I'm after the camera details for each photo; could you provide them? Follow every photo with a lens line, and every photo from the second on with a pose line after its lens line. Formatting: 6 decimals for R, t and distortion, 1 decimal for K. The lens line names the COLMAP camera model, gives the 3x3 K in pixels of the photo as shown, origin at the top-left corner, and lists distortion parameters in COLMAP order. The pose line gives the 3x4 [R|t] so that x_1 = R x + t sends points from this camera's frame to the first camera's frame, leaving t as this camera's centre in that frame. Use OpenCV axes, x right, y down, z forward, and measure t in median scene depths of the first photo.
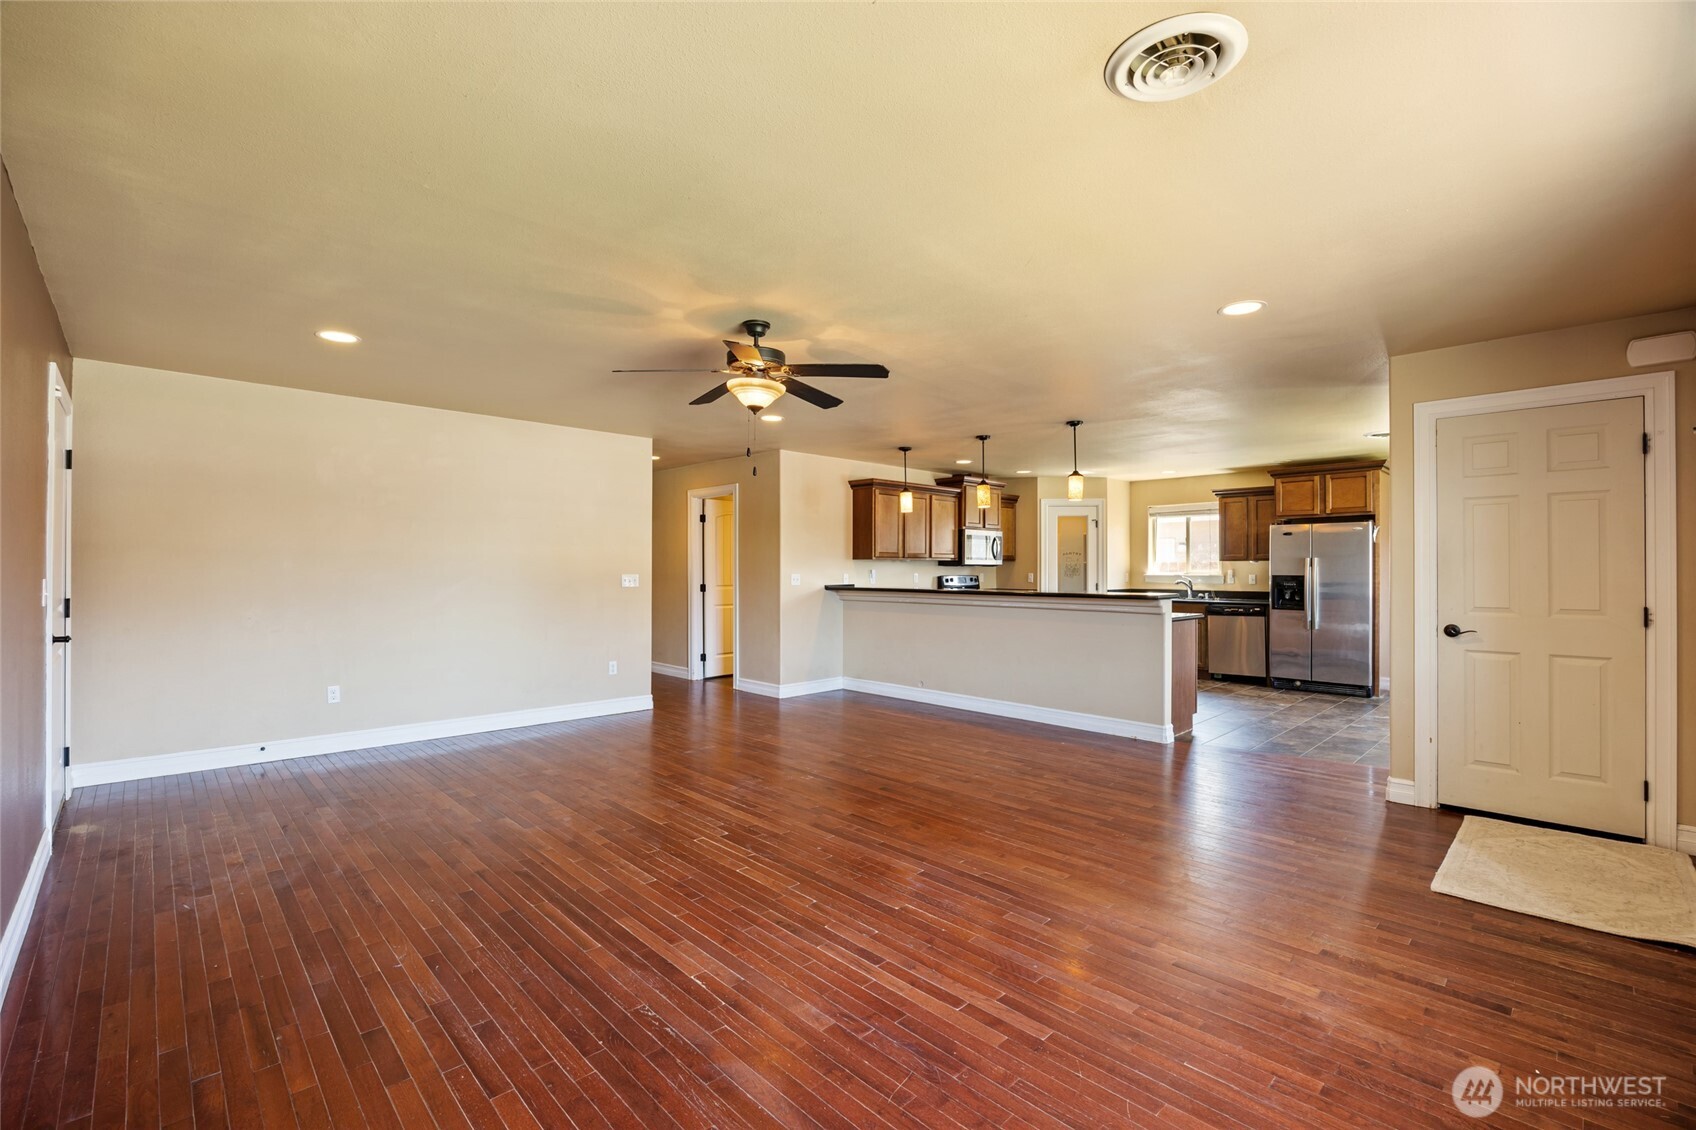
lens RADIAL K [[736.6, 0, 850.8], [0, 736.6, 566.9], [0, 0, 1]] dist [-0.019991, 0.002715]
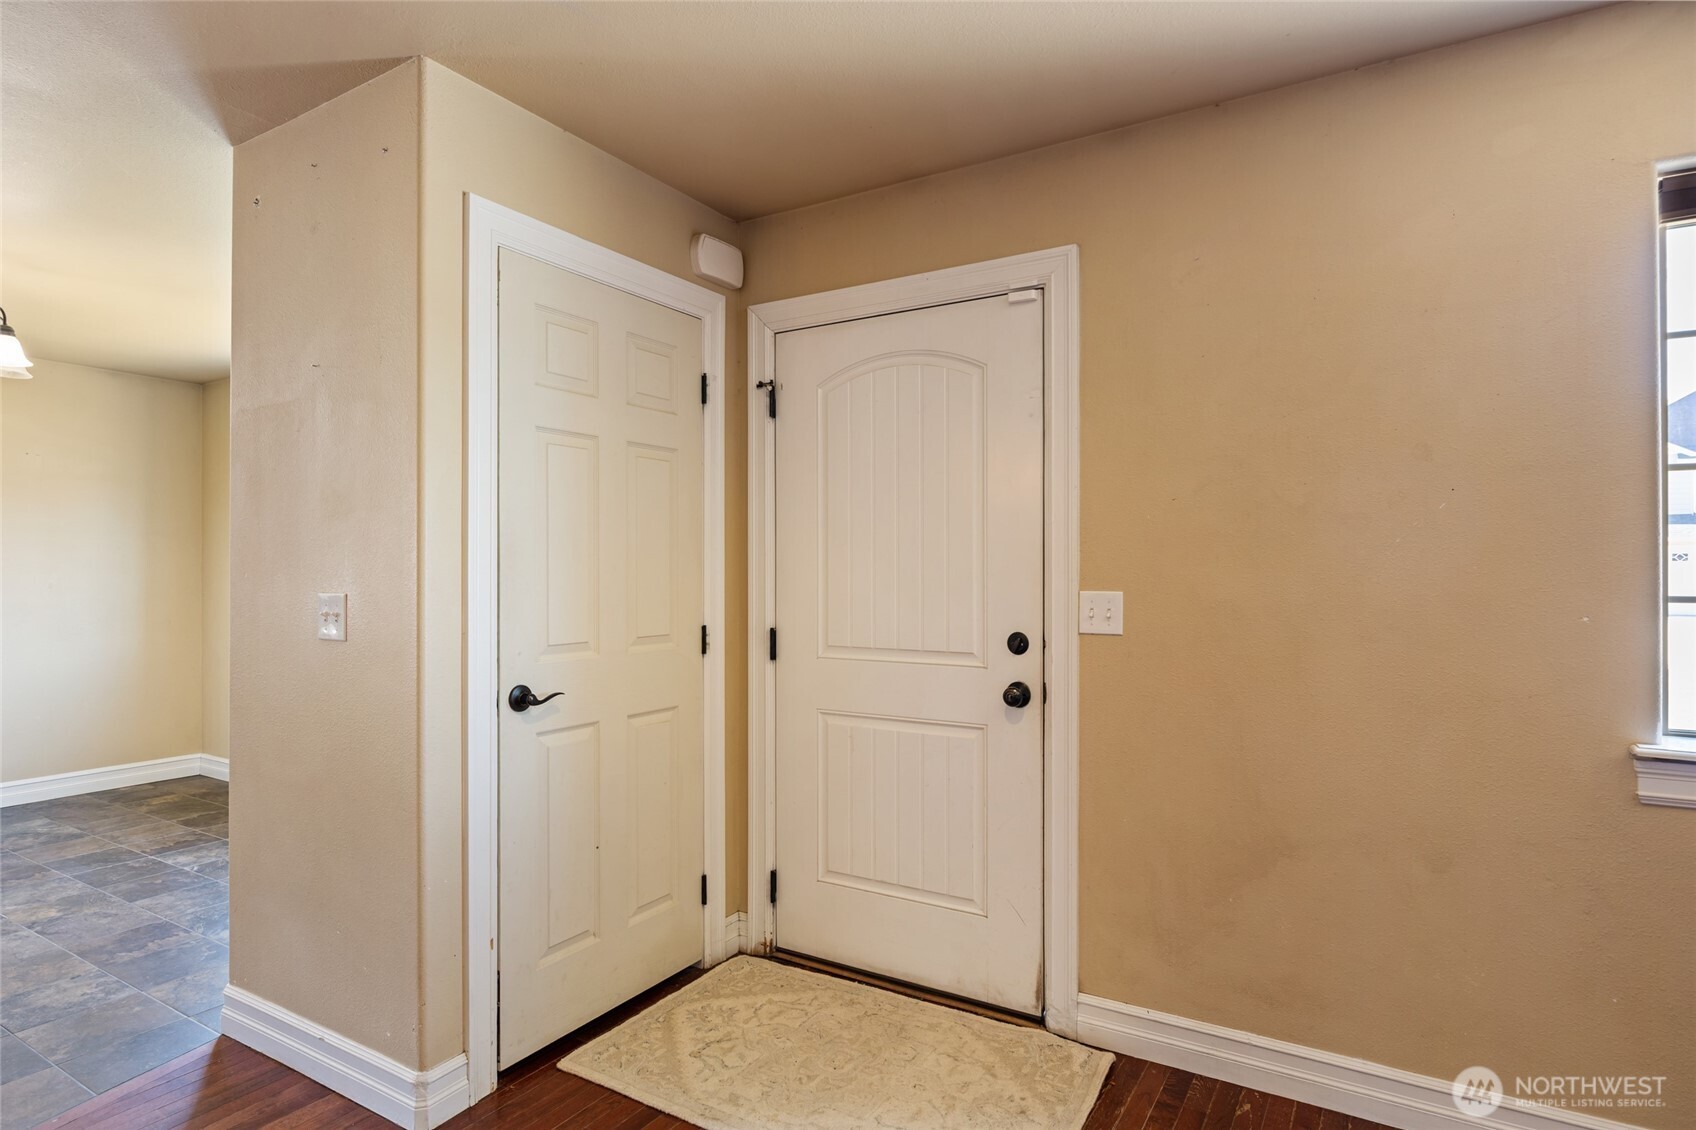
lens RADIAL K [[880.0, 0, 852.8], [0, 880.0, 574.6], [0, 0, 1]] dist [-0.005053, -0.002589]
pose [[-0.261220, -0.000302, 0.965279, 0.208718], [-0.004439, 0.999990, -0.000888, 0.005788], [-0.965269, -0.004517, -0.261219, 0.924272]]
